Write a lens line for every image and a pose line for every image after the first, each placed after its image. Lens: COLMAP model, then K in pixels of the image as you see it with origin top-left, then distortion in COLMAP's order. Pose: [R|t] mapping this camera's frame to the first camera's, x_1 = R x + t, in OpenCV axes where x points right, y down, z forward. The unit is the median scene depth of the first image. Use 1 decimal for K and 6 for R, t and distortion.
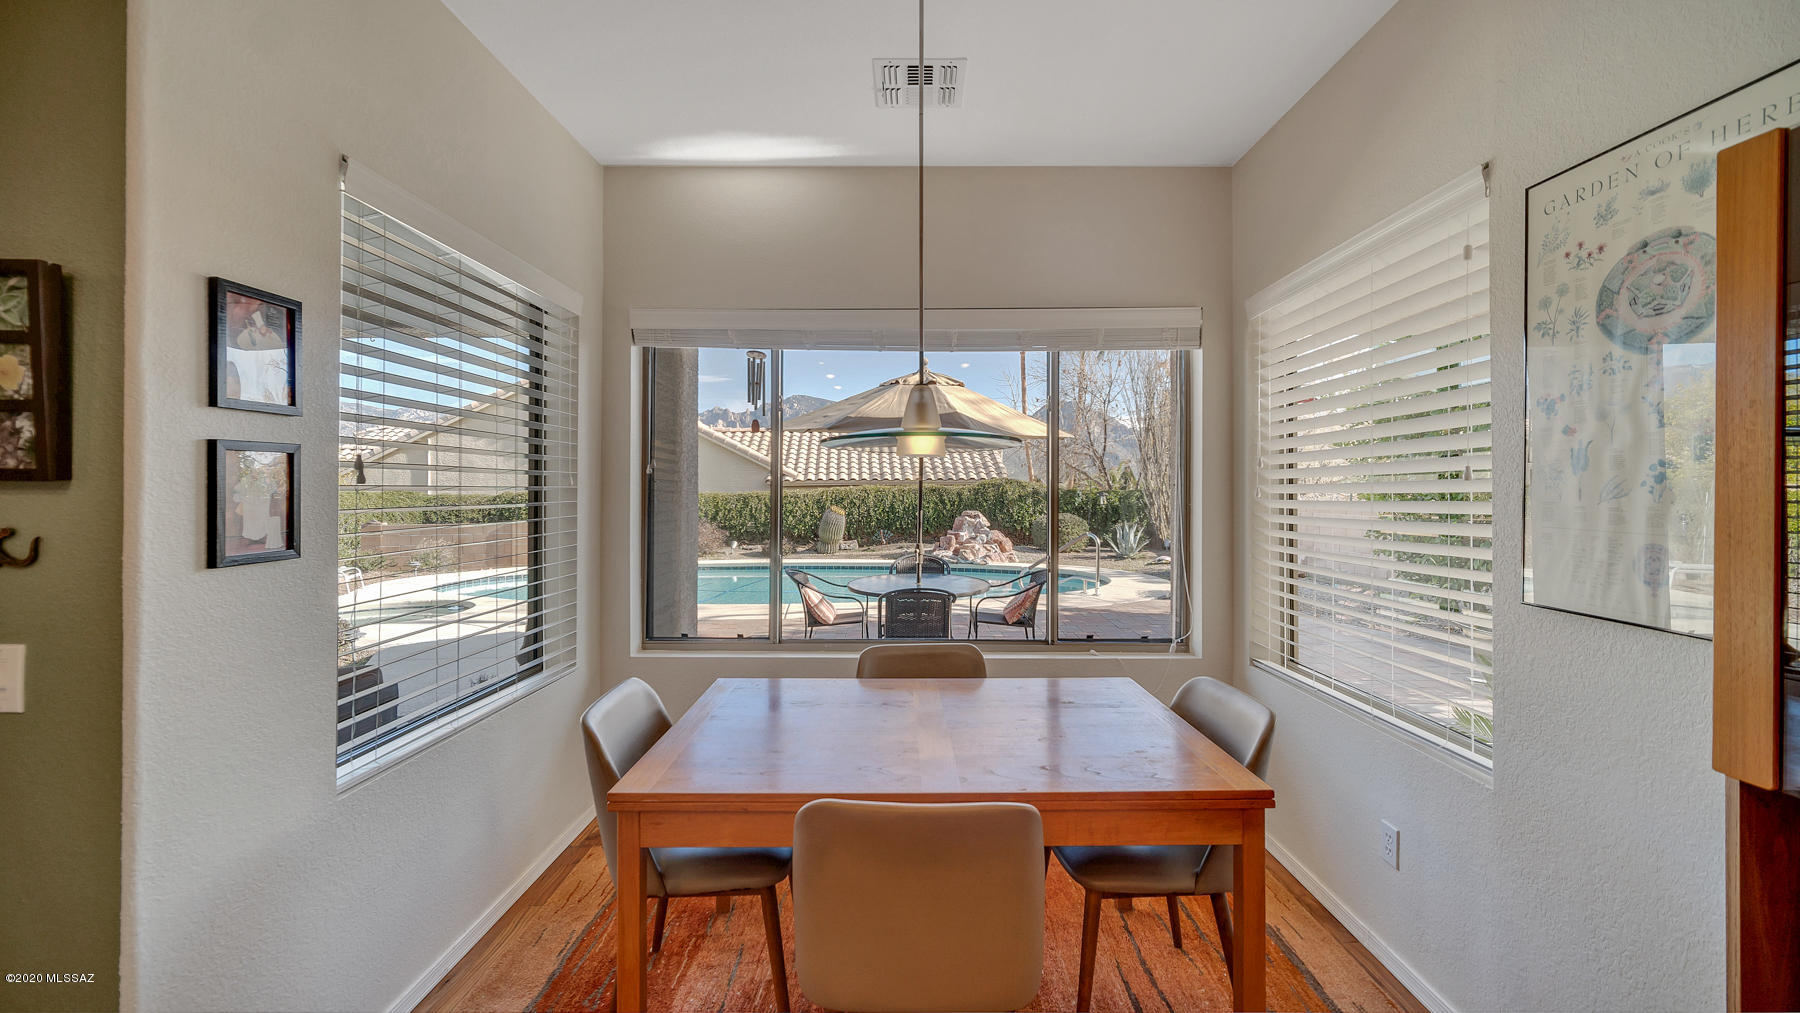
lens RADIAL K [[716.8, 0, 902.5], [0, 716.8, 495.0], [0, 0, 1]] dist [0.000331, 0.000007]
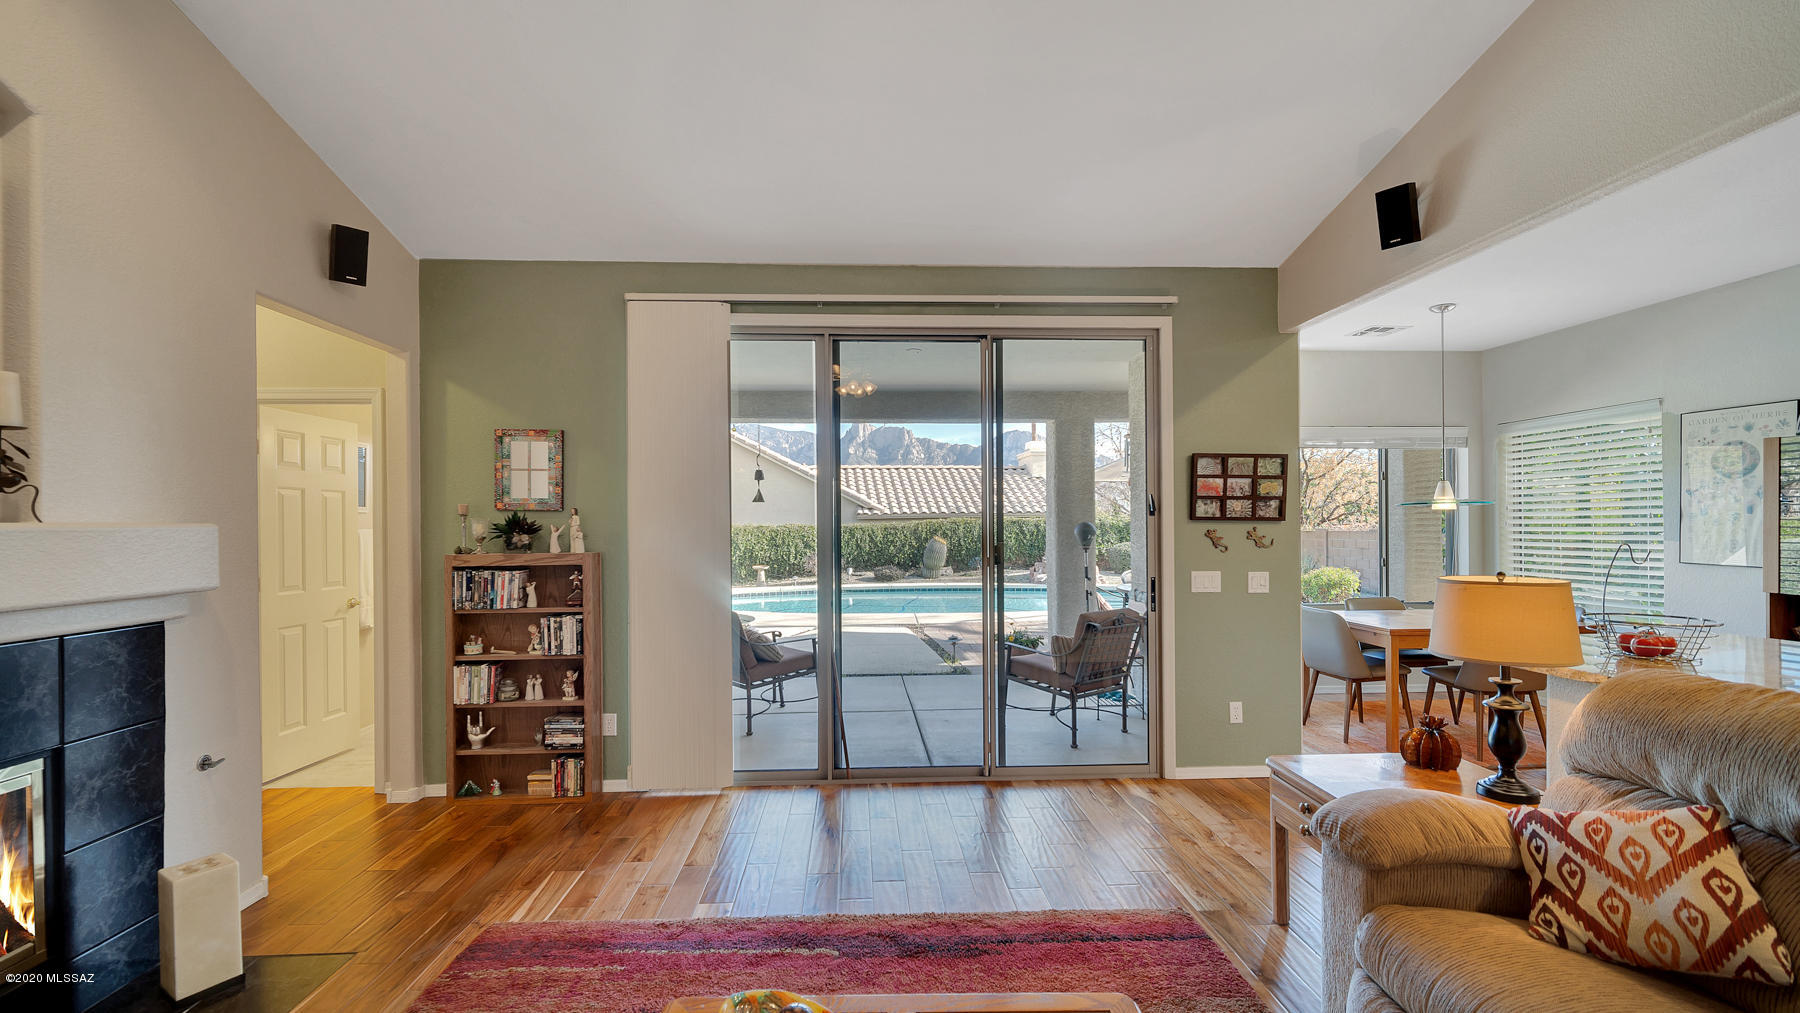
lens RADIAL K [[731.7, 0, 889.8], [0, 731.7, 523.1], [0, 0, 1]] dist [-0.000780, 0.000042]
pose [[0.999045, -0.006178, 0.043258, -0.223301], [0.006402, 0.999967, -0.005035, -0.000447], [-0.043226, 0.005307, 0.999051, -0.163786]]
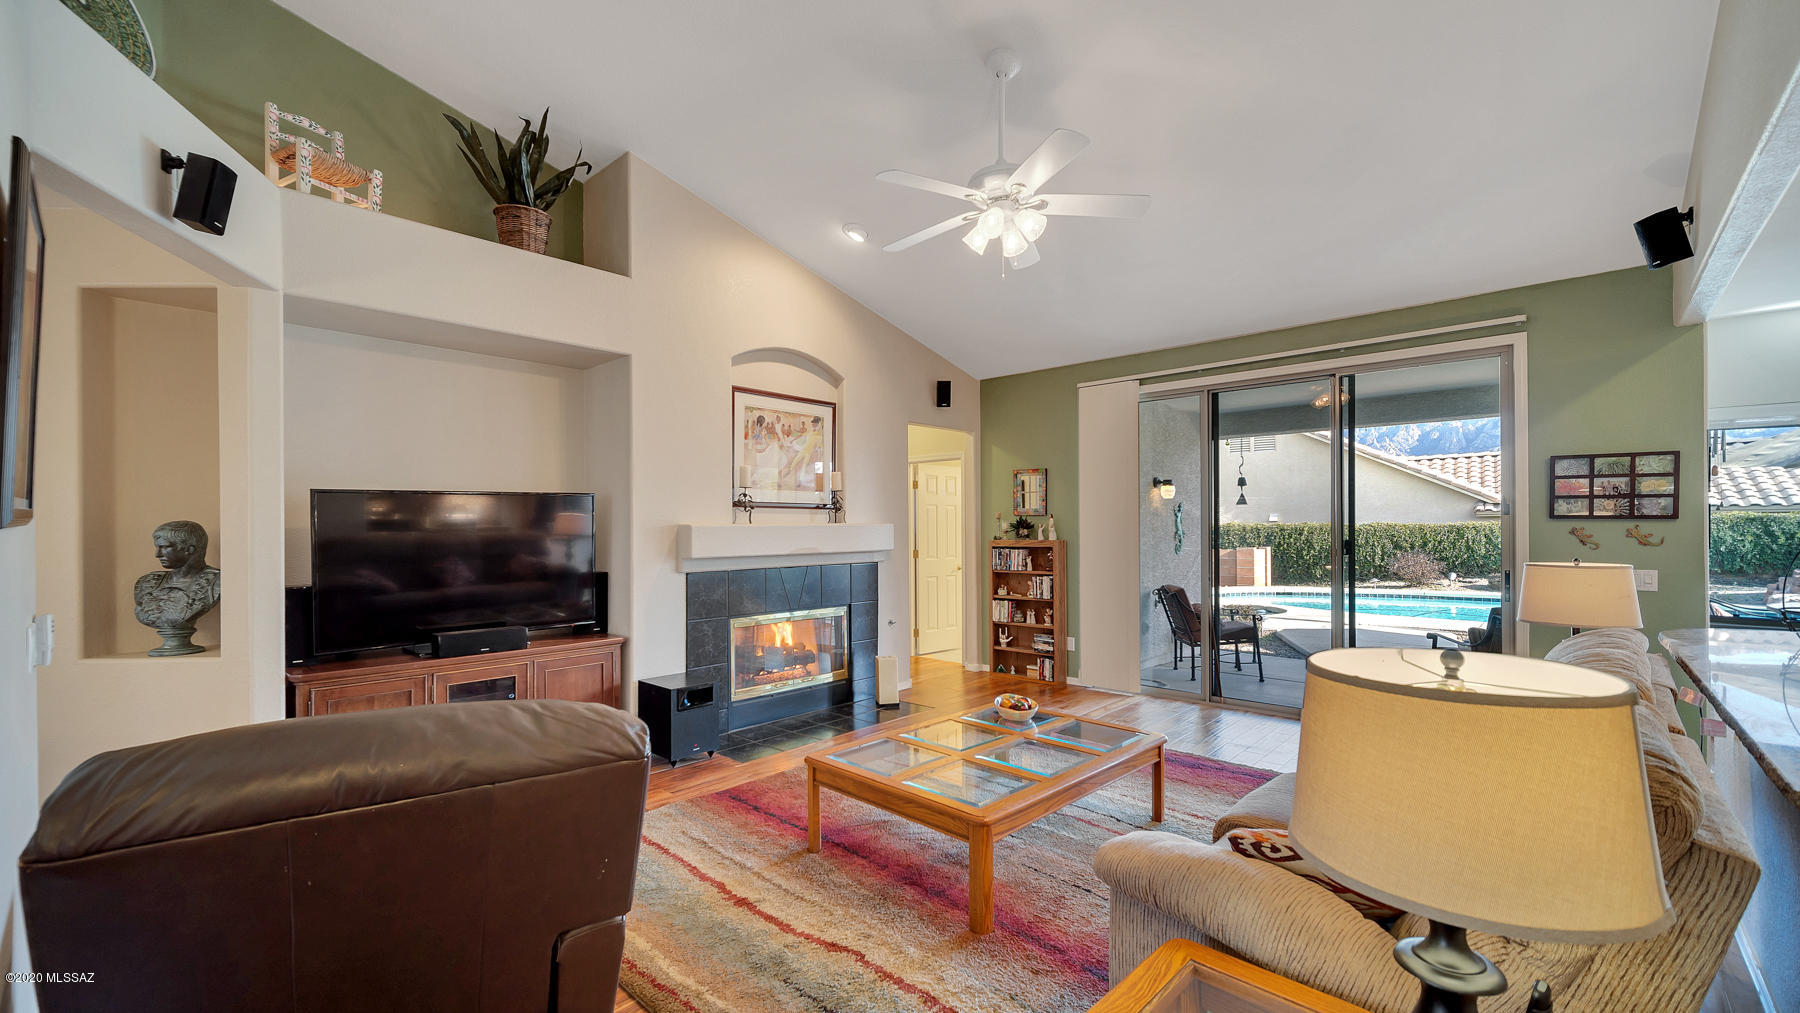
lens RADIAL K [[728.7, 0, 895.8], [0, 728.7, 533.5], [0, 0, 1]] dist [0.001532, 0.000525]
pose [[0.729780, 0.002077, -0.683679, -0.107079], [0.003242, 0.999974, 0.006499, 0.000767], [0.683675, -0.006959, 0.729754, -0.270729]]
